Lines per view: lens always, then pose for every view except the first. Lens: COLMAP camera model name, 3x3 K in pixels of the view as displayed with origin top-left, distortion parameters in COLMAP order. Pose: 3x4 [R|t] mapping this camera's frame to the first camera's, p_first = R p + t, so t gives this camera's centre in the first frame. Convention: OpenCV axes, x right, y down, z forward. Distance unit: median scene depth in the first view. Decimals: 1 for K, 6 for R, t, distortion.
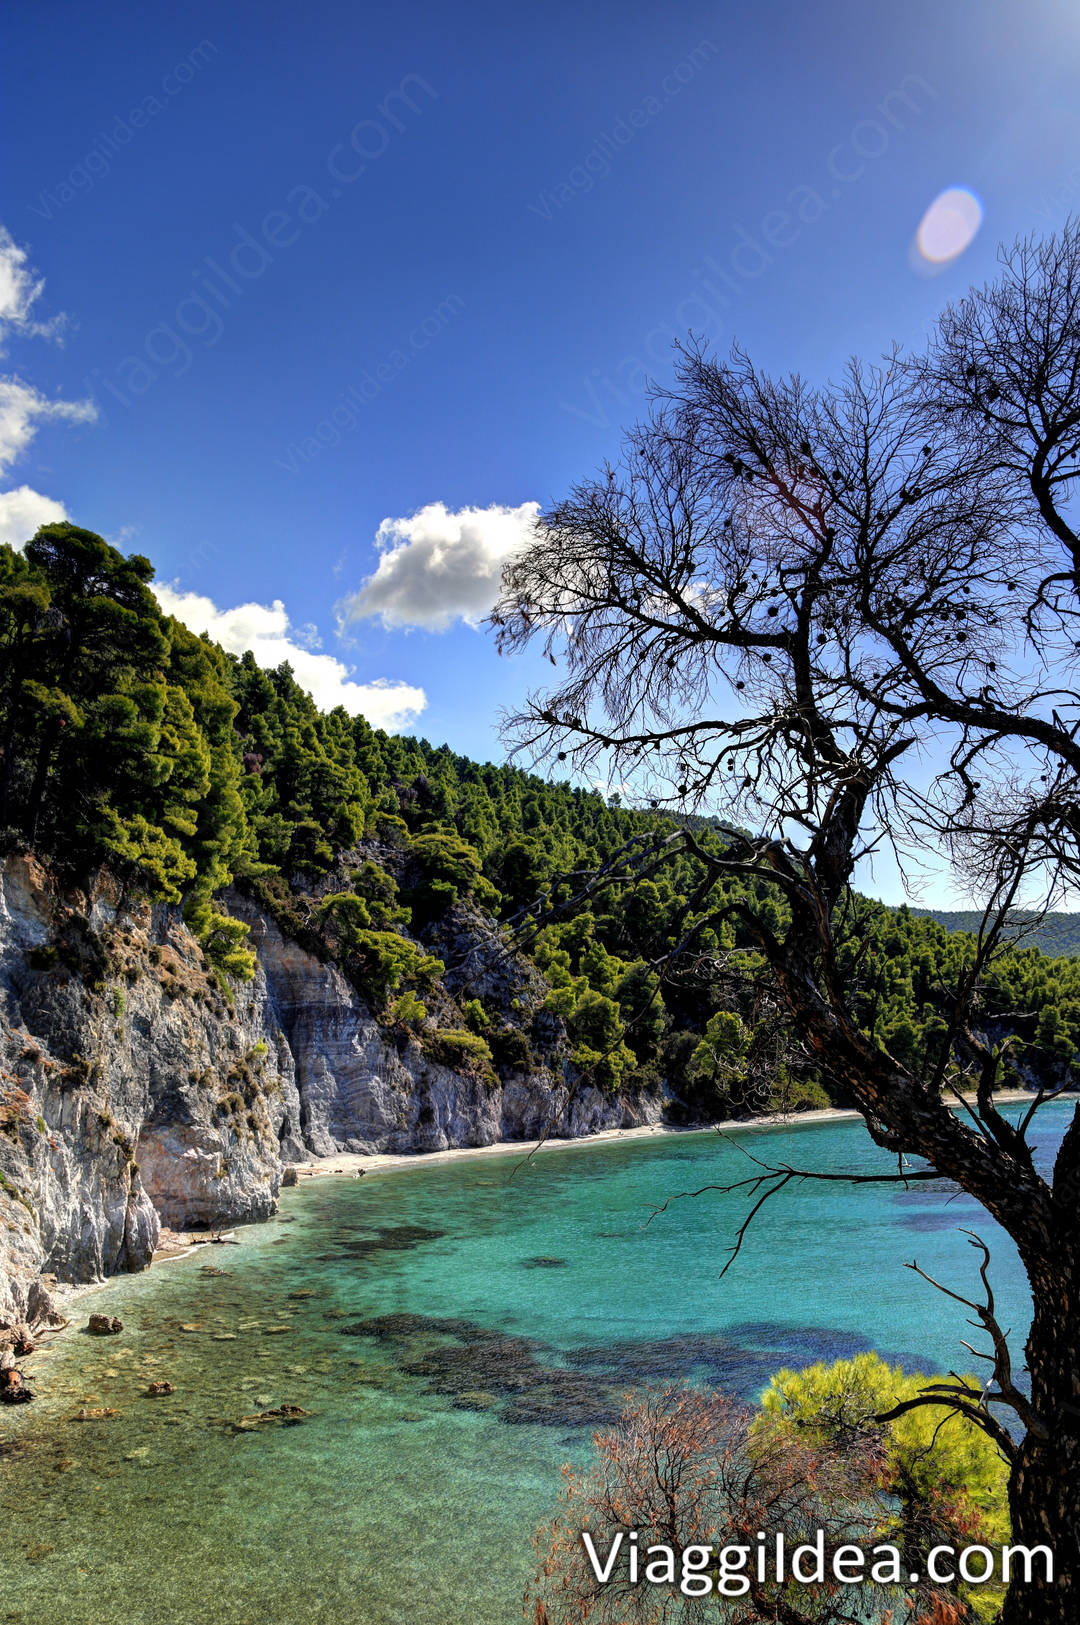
lens RADIAL K [[1160.5, 0, 563.4], [0, 1160.5, 864.6], [0, 0, 1]] dist [-0.117349, 0.087190]
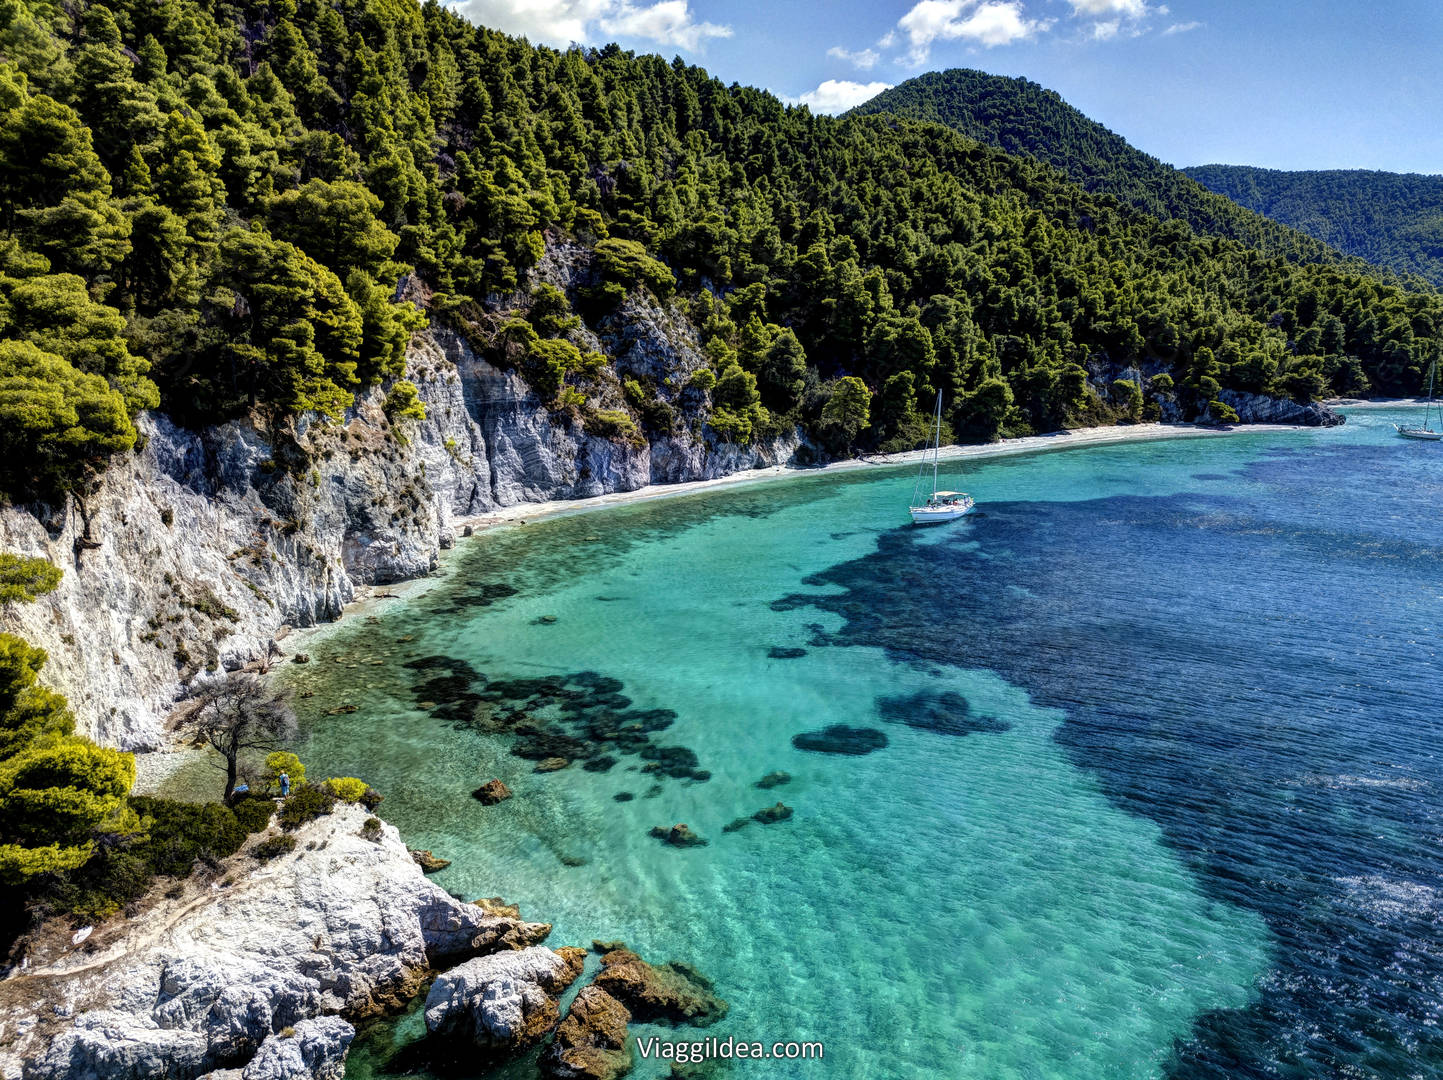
lens RADIAL K [[1107.1, 0, 731.5], [0, 1107.1, 535.2], [0, 0, 1]] dist [0.008515, 0.000038]
pose [[0.991837, 0.038241, -0.121646, 0.246748], [0.007433, 0.935012, 0.354539, -0.210160], [0.127298, -0.352549, 0.927095, -0.304170]]
